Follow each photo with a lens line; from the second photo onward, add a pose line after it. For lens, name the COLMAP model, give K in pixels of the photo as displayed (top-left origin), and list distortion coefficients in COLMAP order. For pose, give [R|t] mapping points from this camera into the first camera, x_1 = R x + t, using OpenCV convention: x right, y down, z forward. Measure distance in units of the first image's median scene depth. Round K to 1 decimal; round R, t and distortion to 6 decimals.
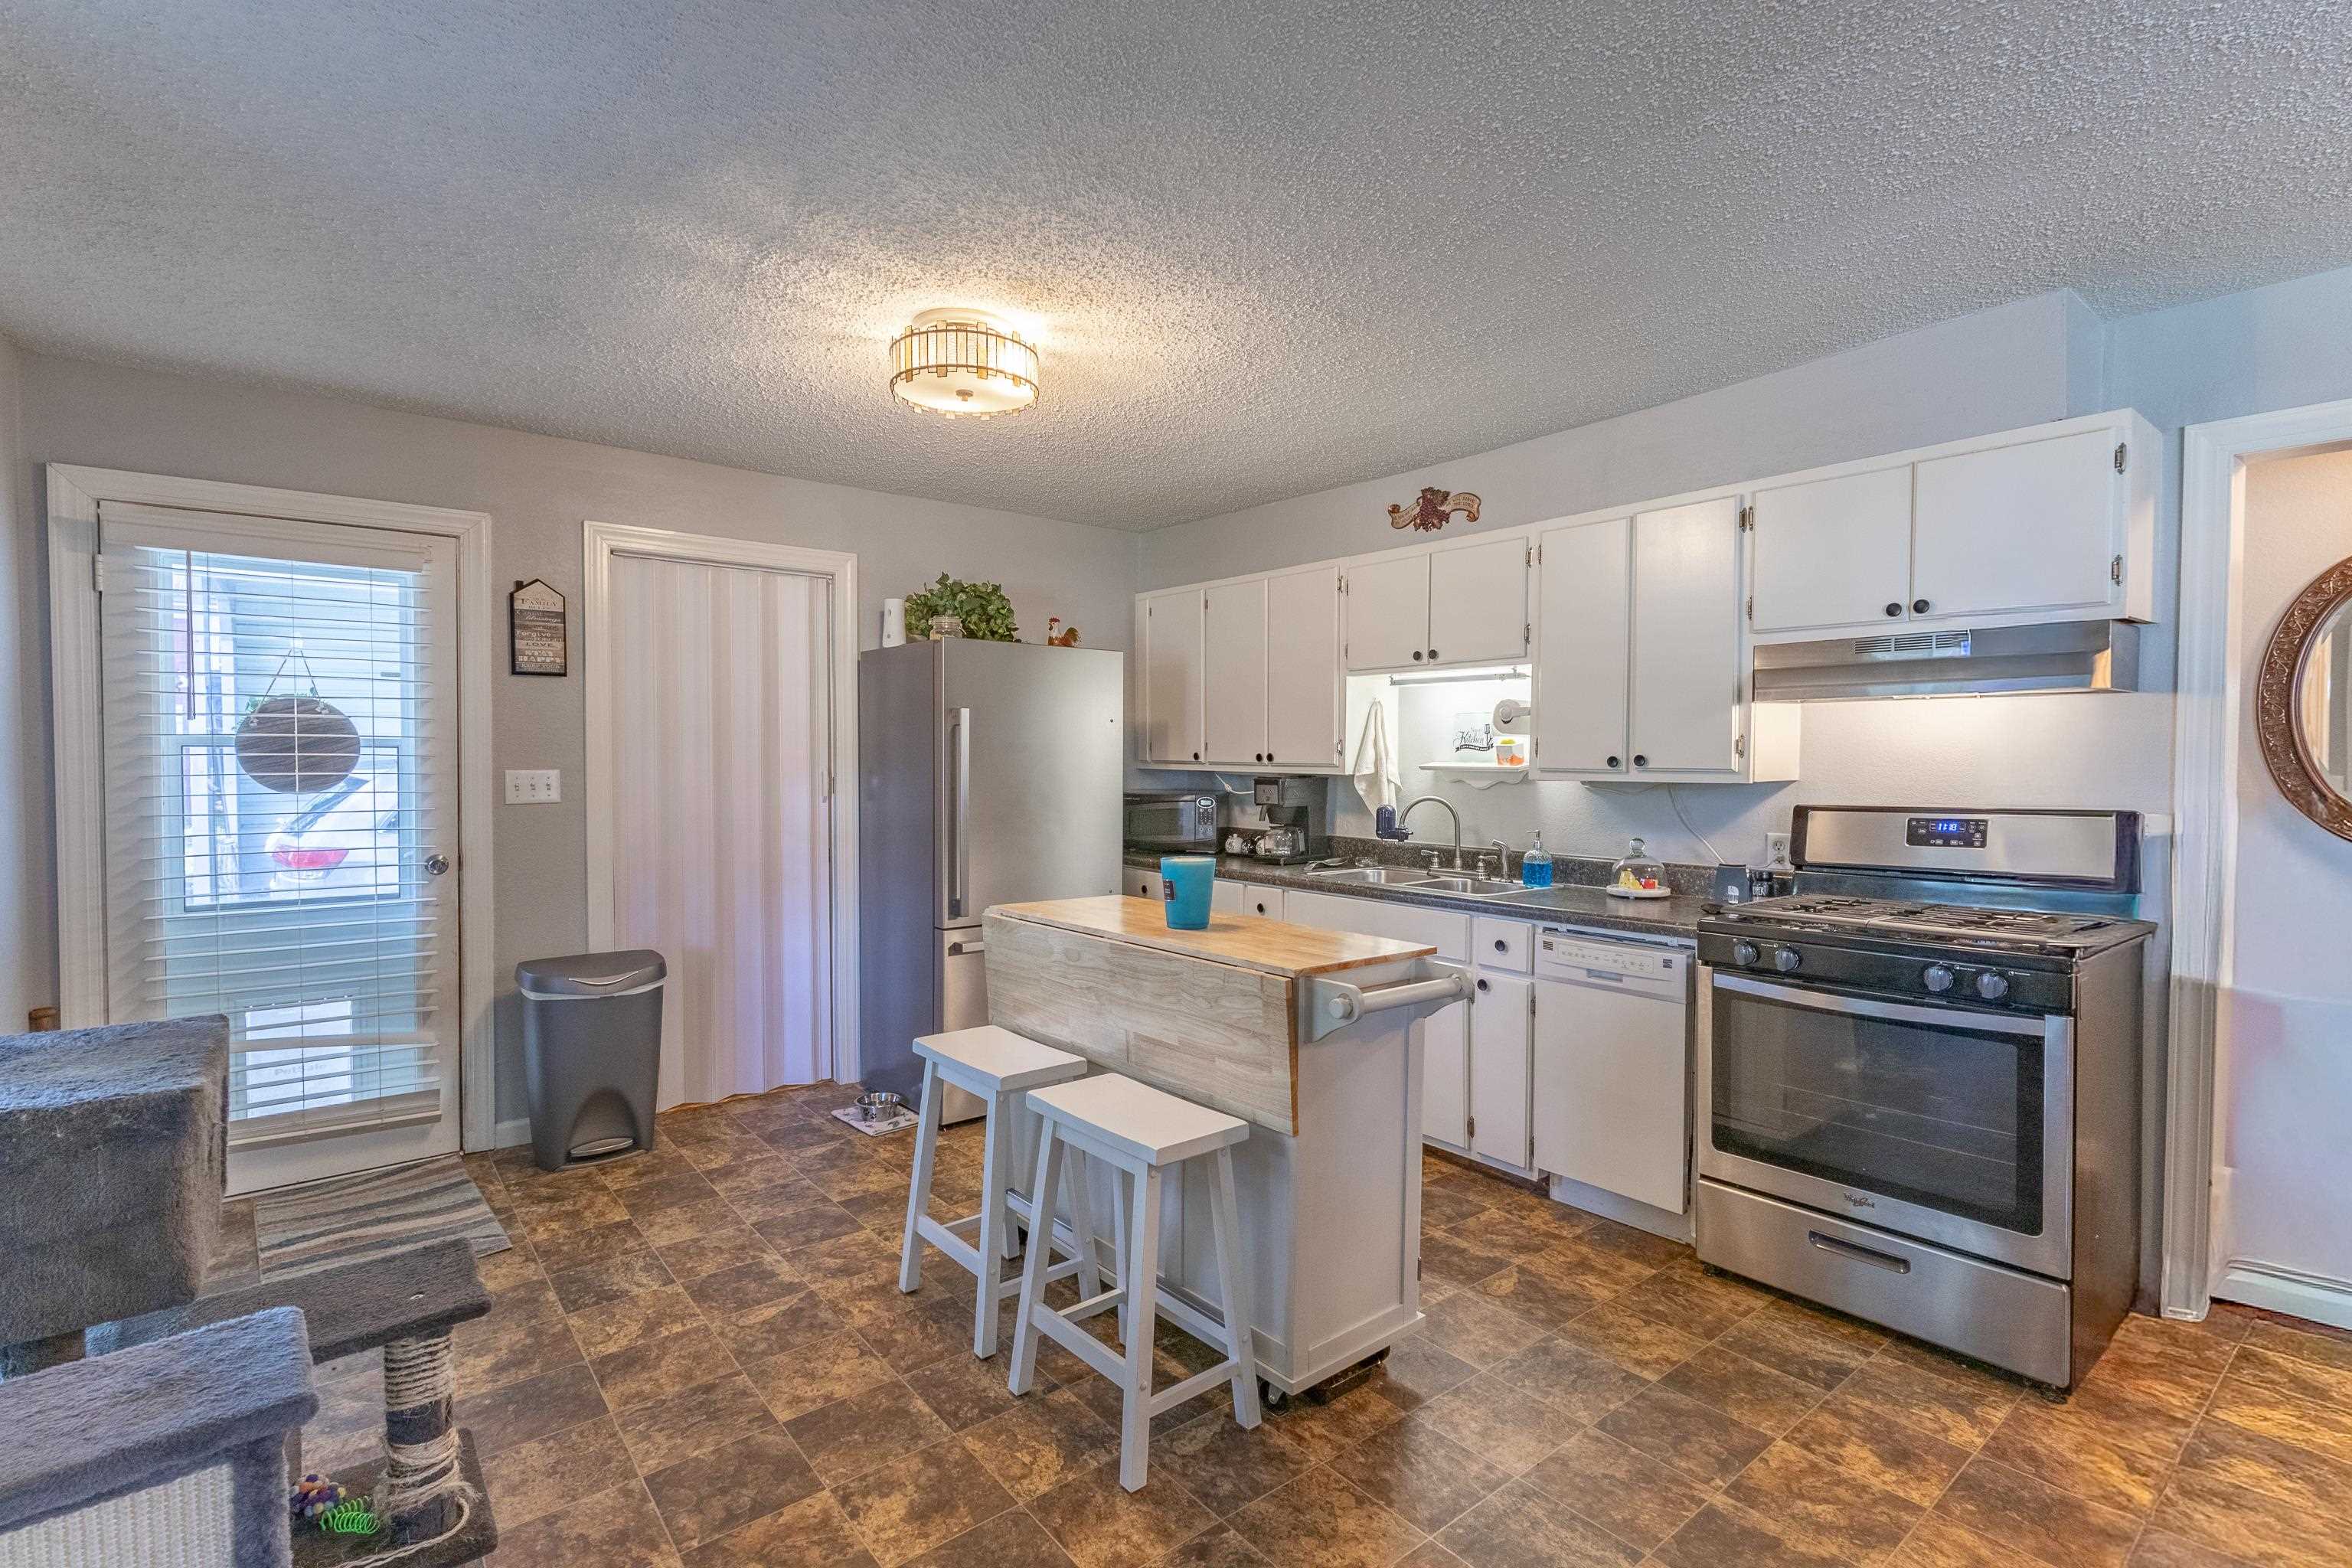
lens RADIAL K [[1092.8, 0, 1179.3], [0, 1092.8, 799.4], [0, 0, 1]] dist [0.019383, 0.000090]
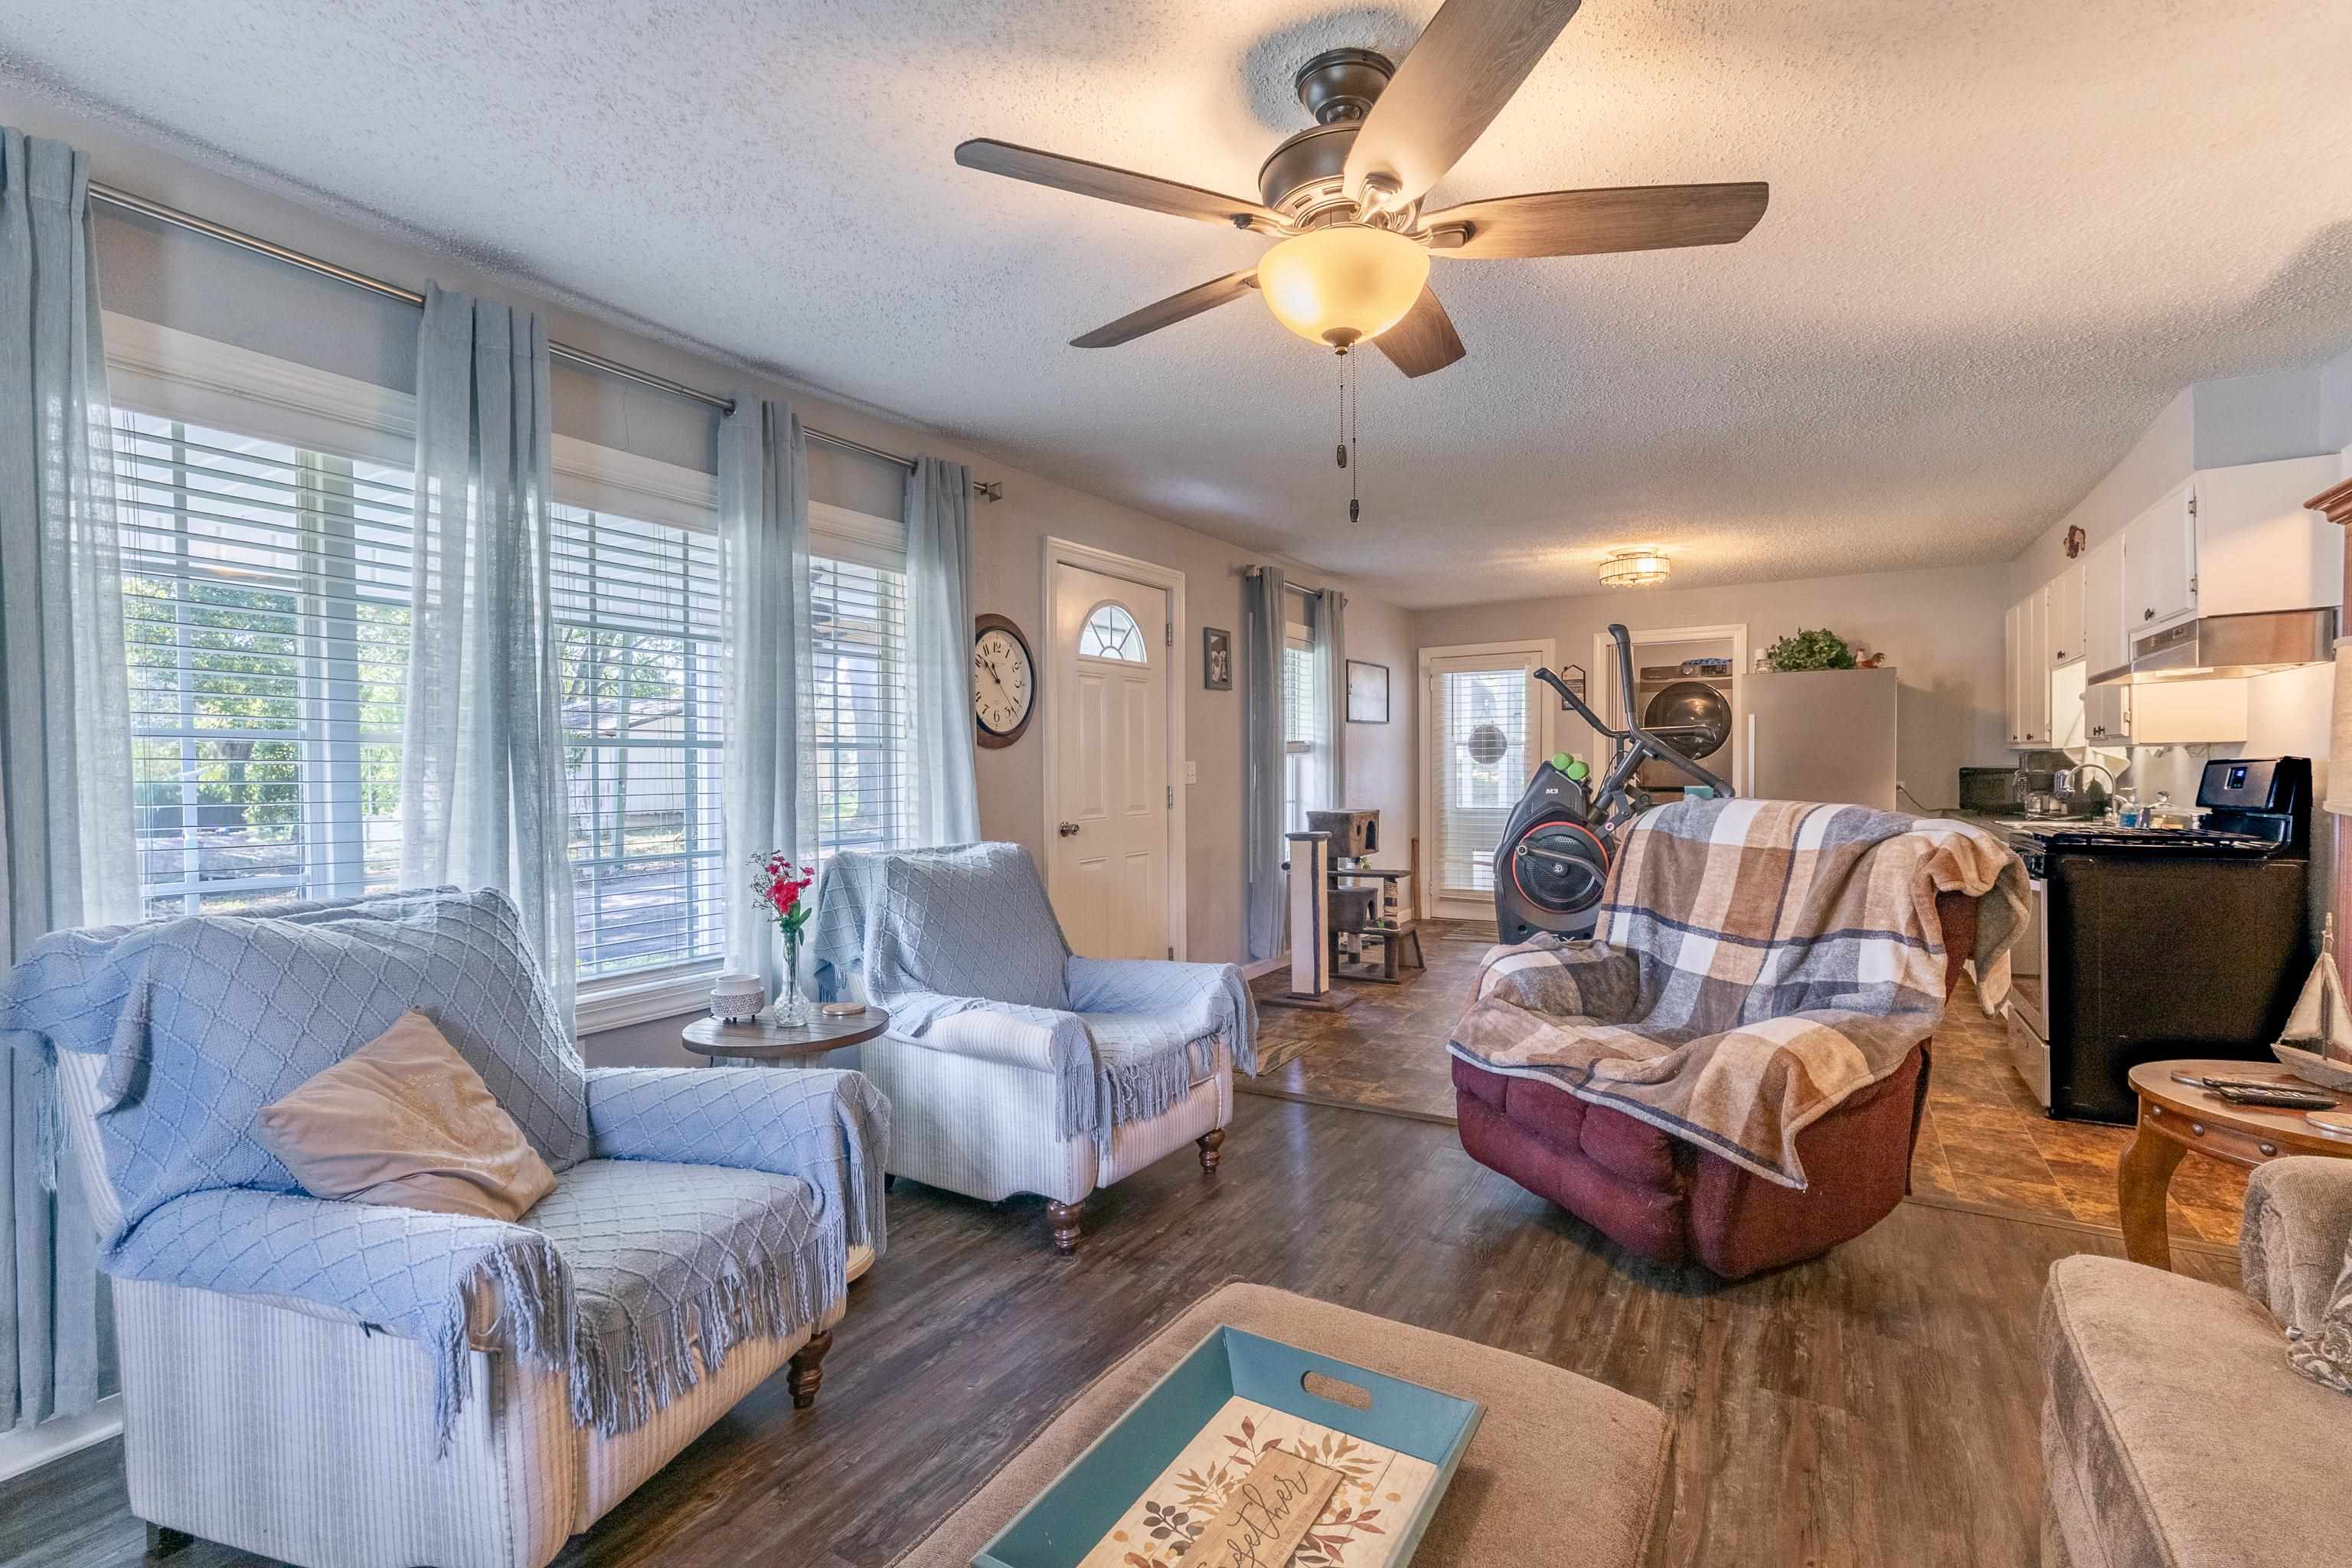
lens RADIAL K [[1092.8, 0, 1179.3], [0, 1092.8, 799.4], [0, 0, 1]] dist [0.019383, 0.000090]
pose [[0.369863, 0.024347, -0.928767, 1.085833], [-0.011933, 0.999699, 0.021454, 0.026732], [0.929010, 0.003148, 0.370042, -0.486796]]
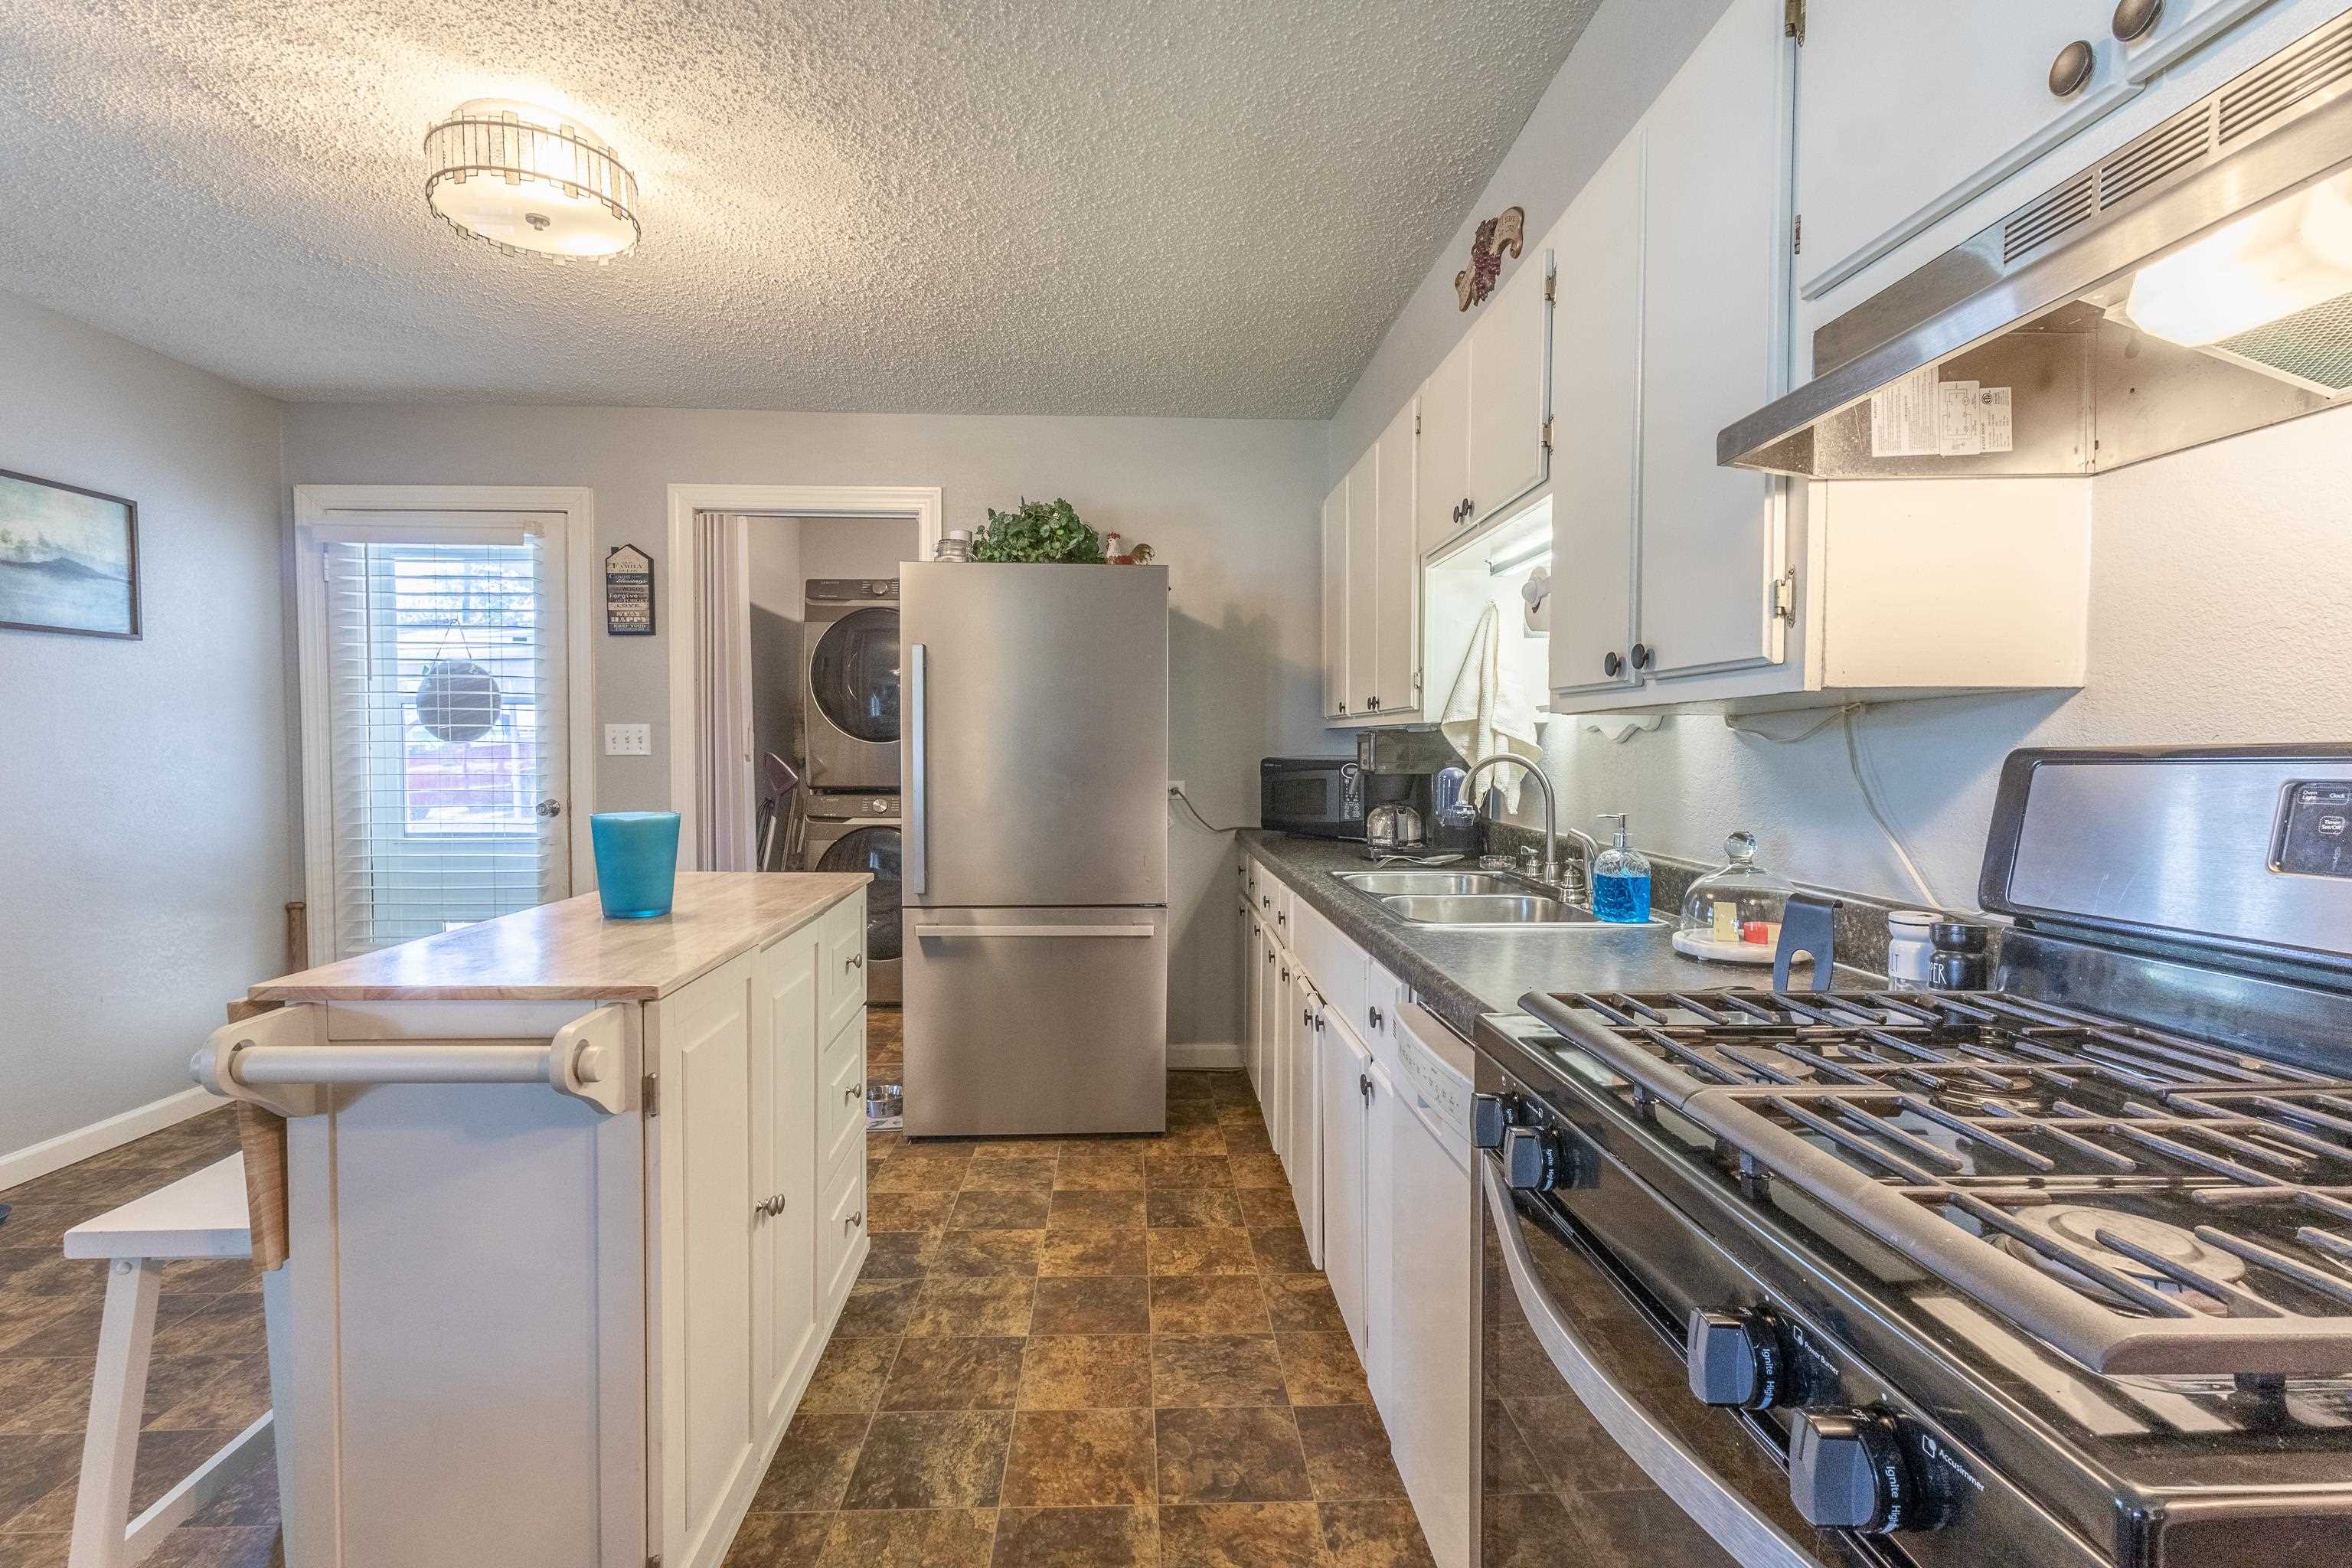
lens RADIAL K [[1092.8, 0, 1130.9], [0, 1092.8, 782.7], [0, 0, 1]] dist [0.126983, -0.000039]
pose [[0.785615, 0.019506, -0.618408, 0.461909], [-0.013724, 0.999806, 0.014101, 0.009474], [0.618563, -0.002591, 0.785731, 0.419504]]
